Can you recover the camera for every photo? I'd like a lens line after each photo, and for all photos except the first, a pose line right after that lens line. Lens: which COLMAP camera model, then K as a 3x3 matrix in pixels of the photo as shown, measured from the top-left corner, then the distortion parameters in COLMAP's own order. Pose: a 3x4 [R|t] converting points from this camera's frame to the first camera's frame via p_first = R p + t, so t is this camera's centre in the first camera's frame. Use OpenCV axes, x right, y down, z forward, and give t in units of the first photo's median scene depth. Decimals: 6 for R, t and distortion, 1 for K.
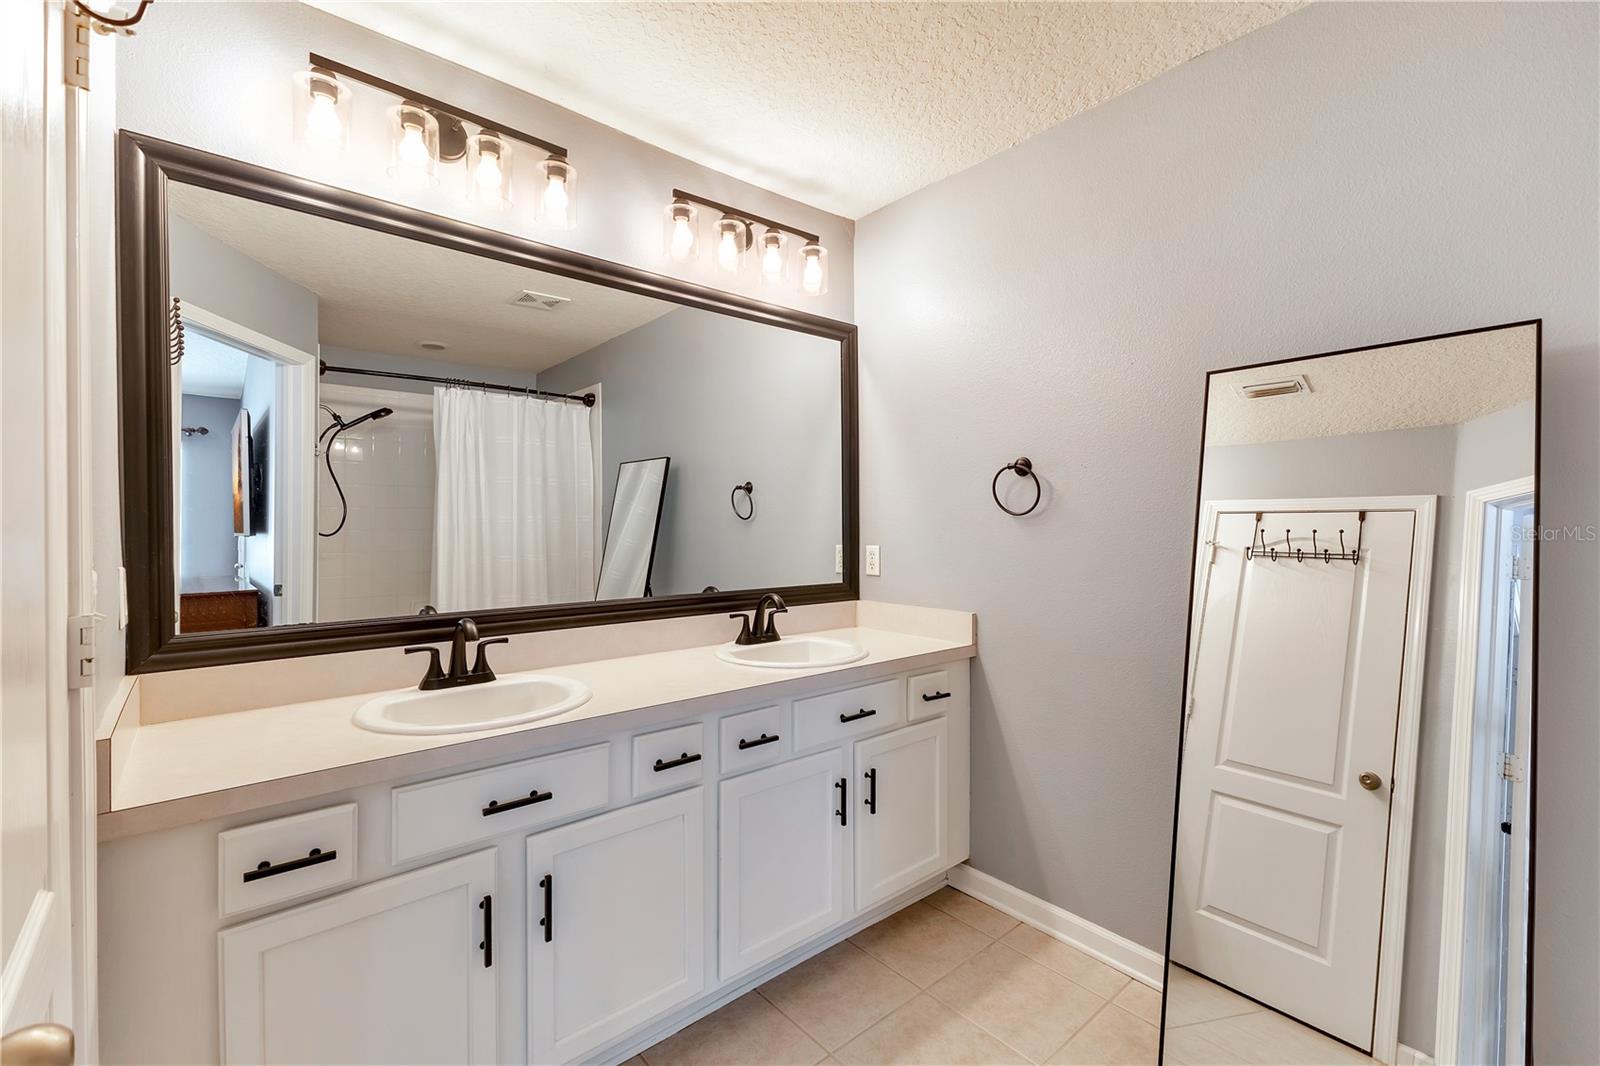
lens RADIAL K [[688.4, 0, 800.9], [0, 688.4, 532.4], [0, 0, 1]] dist [0.000765, 0.000140]
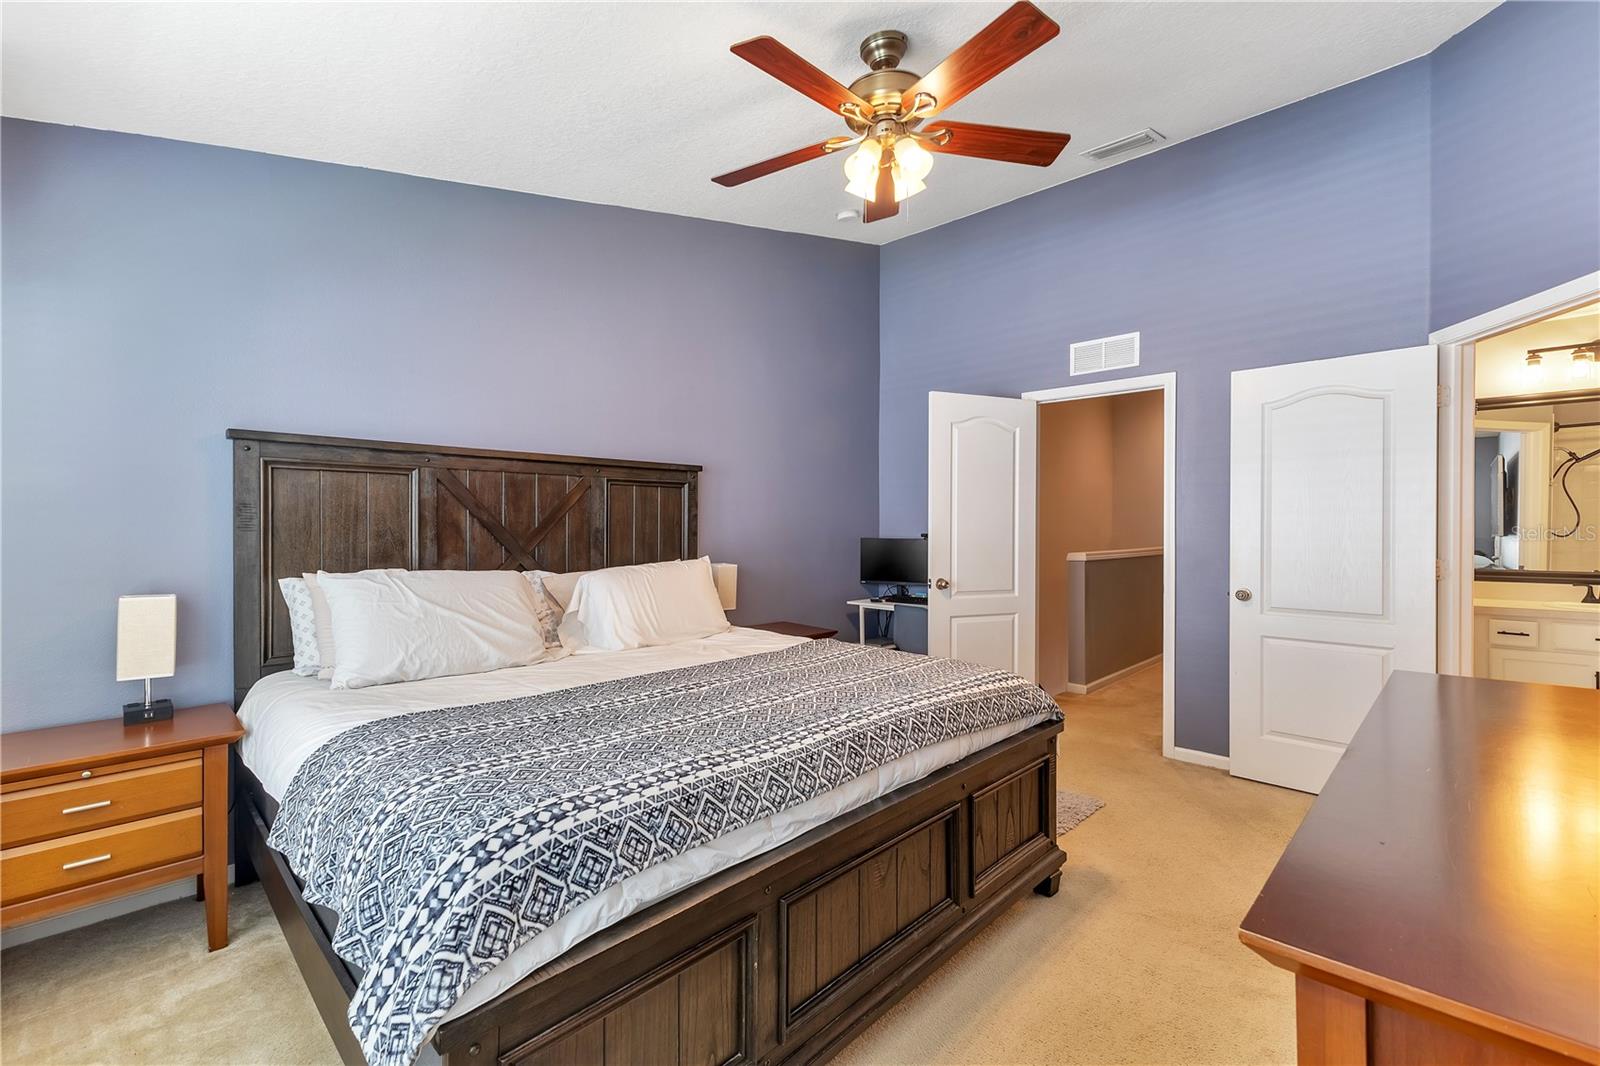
lens RADIAL K [[688.4, 0, 800.8], [0, 688.4, 527.0], [0, 0, 1]] dist [0.000765, 0.000140]
pose [[0.096095, -0.005418, -0.995357, 0.652924], [-0.004490, 0.999973, -0.005876, -0.001434], [0.995362, 0.005034, 0.096068, -0.799703]]
